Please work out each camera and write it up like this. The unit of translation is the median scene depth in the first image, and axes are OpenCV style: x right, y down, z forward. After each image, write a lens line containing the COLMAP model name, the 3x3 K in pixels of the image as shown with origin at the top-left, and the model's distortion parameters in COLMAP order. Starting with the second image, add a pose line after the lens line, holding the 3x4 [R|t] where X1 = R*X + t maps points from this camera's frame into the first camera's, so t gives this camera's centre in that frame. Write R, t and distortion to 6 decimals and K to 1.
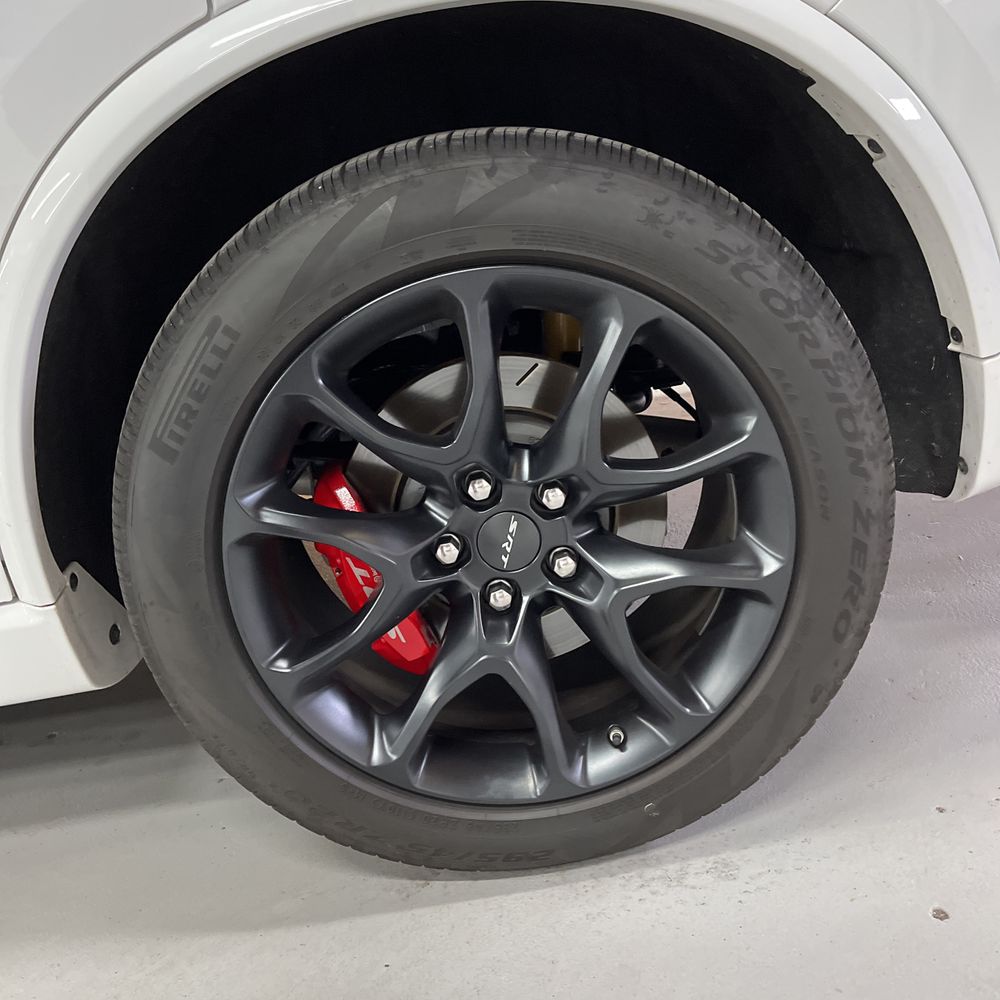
lens RADIAL K [[977.0, 0, 496.9], [0, 977.0, 484.0], [0, 0, 1]] dist [0.019249, -0.010604]
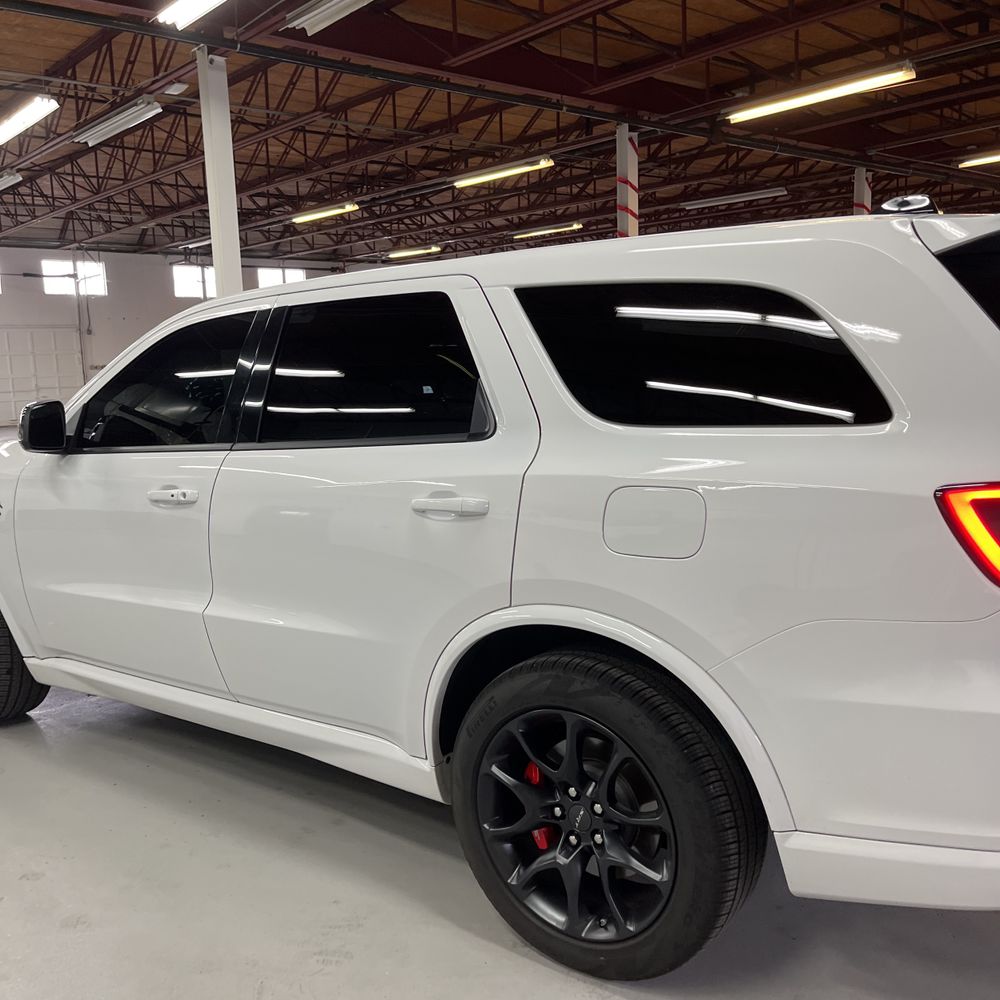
lens RADIAL K [[1000.5, 0, 476.8], [0, 1000.5, 501.4], [0, 0, 1]] dist [0.035145, -0.029492]
pose [[0.748384, 0.232072, -0.621341, 1.185914], [-0.302108, 0.953241, -0.007841, -0.591718], [0.590468, 0.193580, 0.783501, -1.233185]]
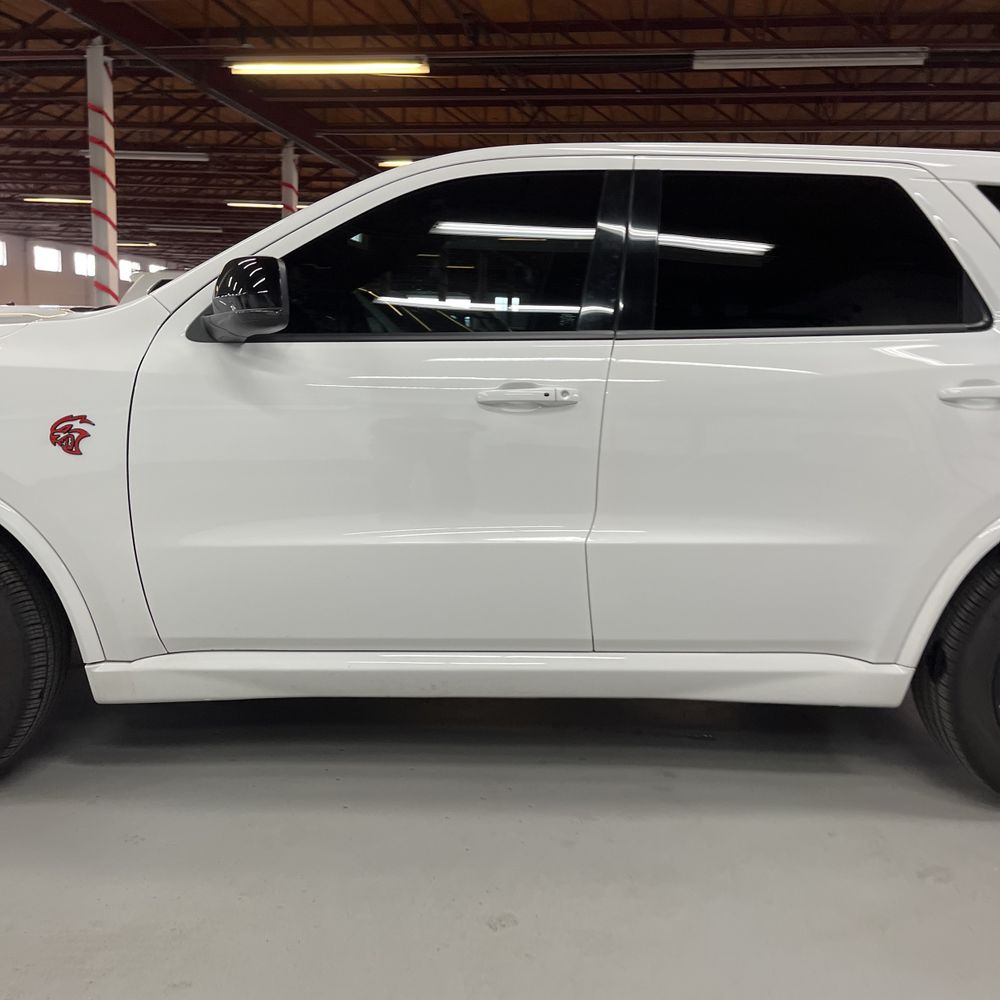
lens RADIAL K [[1014.6, 0, 500.0], [0, 1014.6, 500.0], [0, 0, 1]] dist [0.039462, -0.020035]
pose [[0.979644, 0.199289, 0.024102, -1.729865], [-0.191693, 0.964363, -0.182365, 0.410370], [-0.059587, 0.174033, 0.982935, -1.709072]]
